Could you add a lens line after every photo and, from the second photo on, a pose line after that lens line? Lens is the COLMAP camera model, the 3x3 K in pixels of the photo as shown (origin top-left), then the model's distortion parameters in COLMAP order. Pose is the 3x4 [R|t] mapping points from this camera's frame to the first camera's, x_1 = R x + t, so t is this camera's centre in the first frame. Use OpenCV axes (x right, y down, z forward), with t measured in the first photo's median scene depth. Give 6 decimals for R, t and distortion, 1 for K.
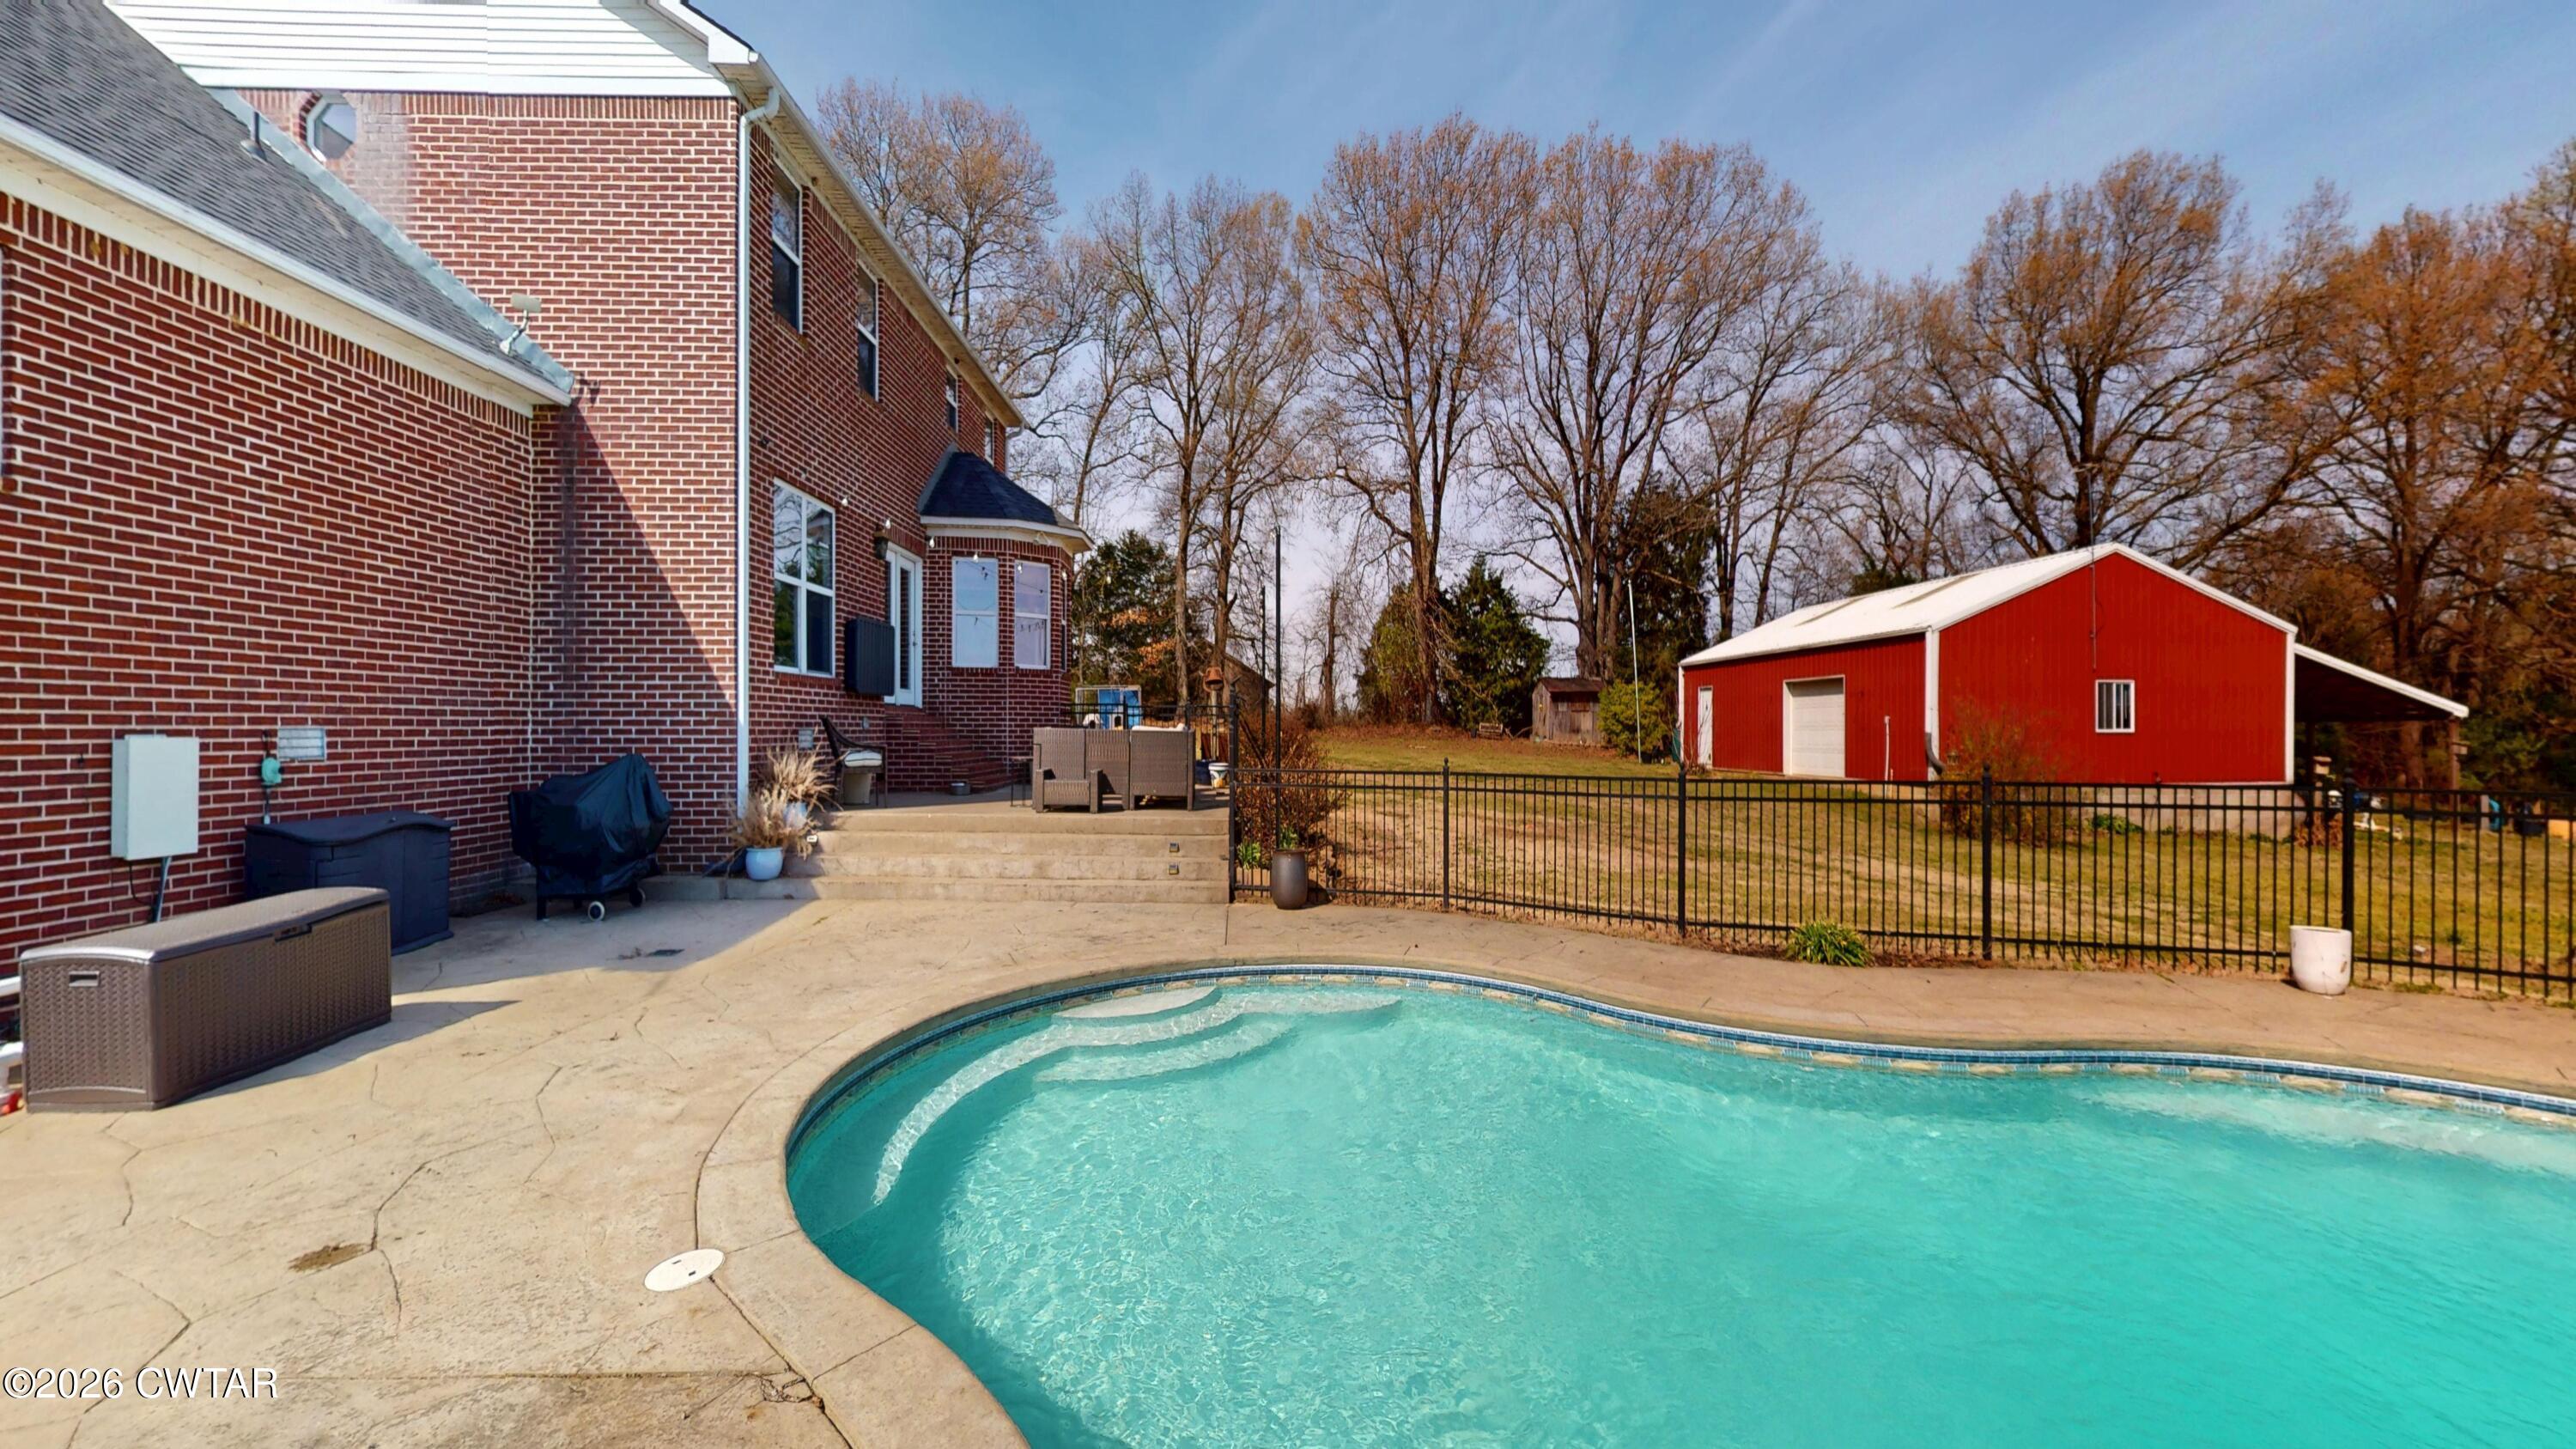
lens RADIAL K [[941.4, 0, 1289.9], [0, 941.4, 729.0], [0, 0, 1]] dist [0.000457, -0.000085]
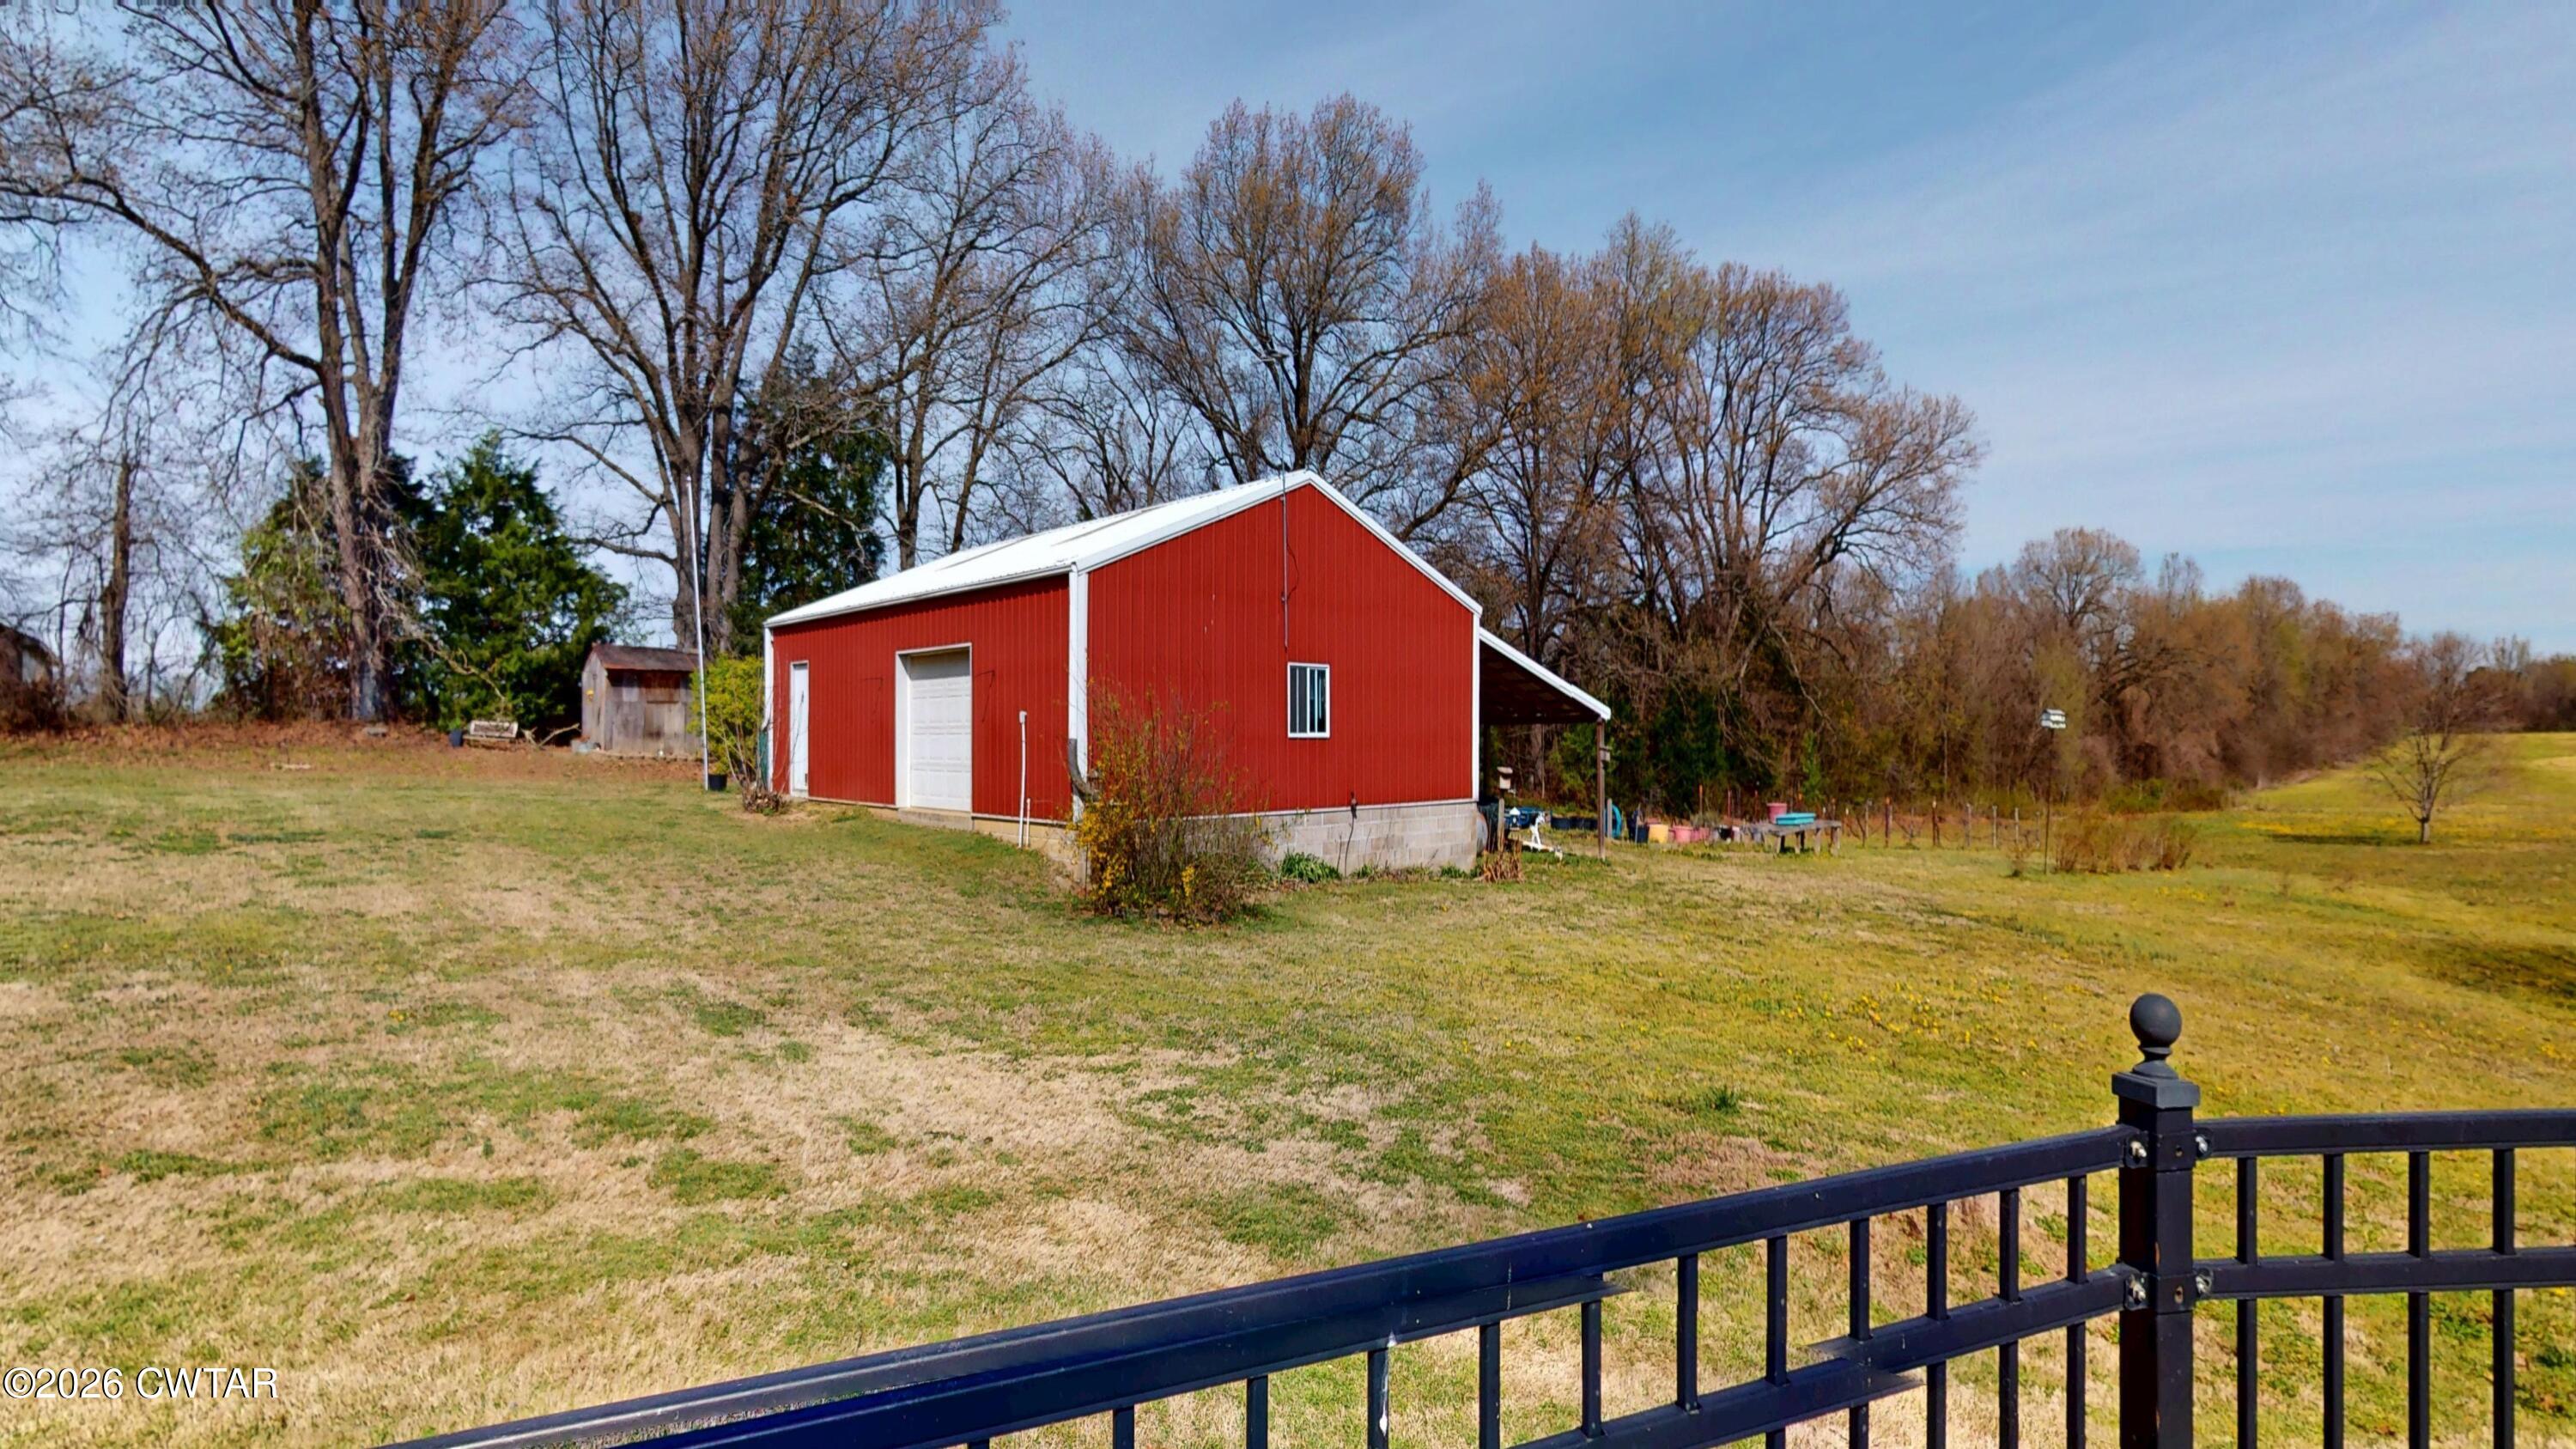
lens RADIAL K [[941.4, 0, 1289.9], [0, 941.4, 729.0], [0, 0, 1]] dist [0.000457, -0.000085]
pose [[0.789544, 0.003175, 0.613686, 0.288900], [-0.001617, 0.999994, -0.003094, -0.000334], [-0.613692, 0.001450, 0.789544, 0.301585]]
